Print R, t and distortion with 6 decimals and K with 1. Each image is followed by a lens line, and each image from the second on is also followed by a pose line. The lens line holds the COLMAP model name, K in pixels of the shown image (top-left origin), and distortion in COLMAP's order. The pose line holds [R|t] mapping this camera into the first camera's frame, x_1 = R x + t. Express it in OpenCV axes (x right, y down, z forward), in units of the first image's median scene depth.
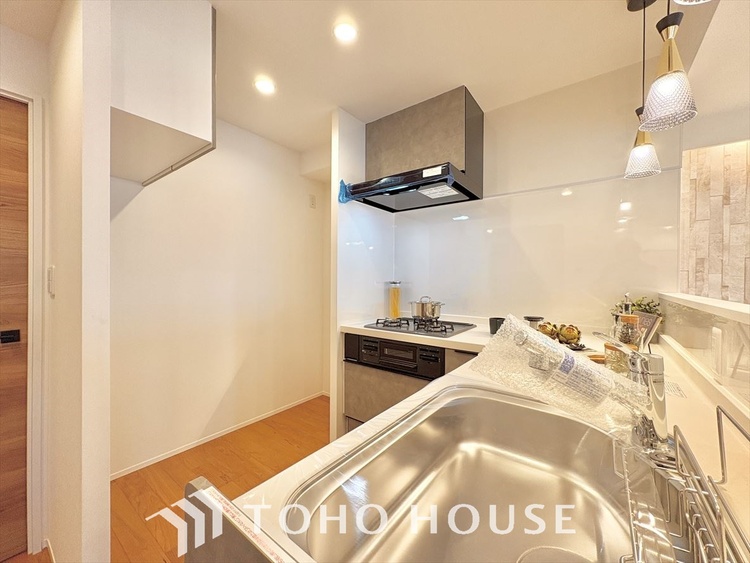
lens RADIAL K [[297.9, 0, 375.0], [0, 297.9, 281.3], [0, 0, 1]] dist [-0.001795, -0.000271]
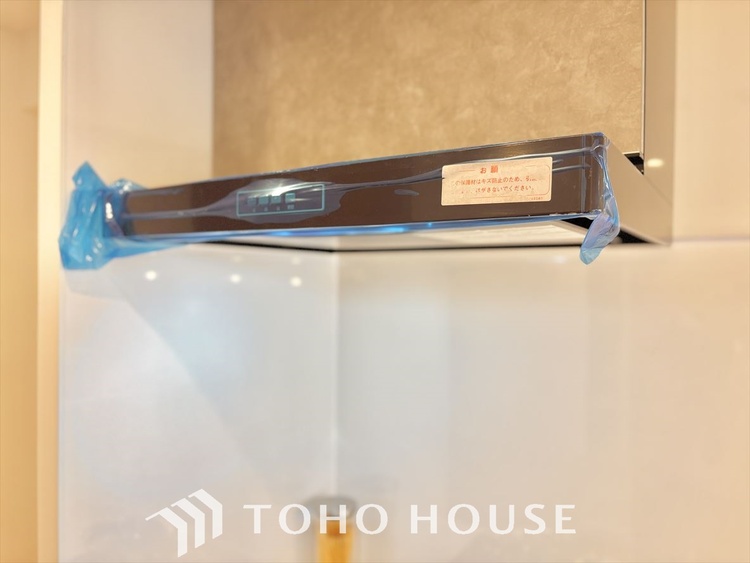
lens RADIAL K [[565.1, 0, 375.7], [0, 565.1, 282.0], [0, 0, 1]] dist [0.008454, 0.001868]
pose [[0.997351, 0.001747, 0.072720, 0.078585], [-0.002185, 0.999980, 0.005946, -0.252472], [-0.072708, -0.006089, 0.997335, 0.550677]]
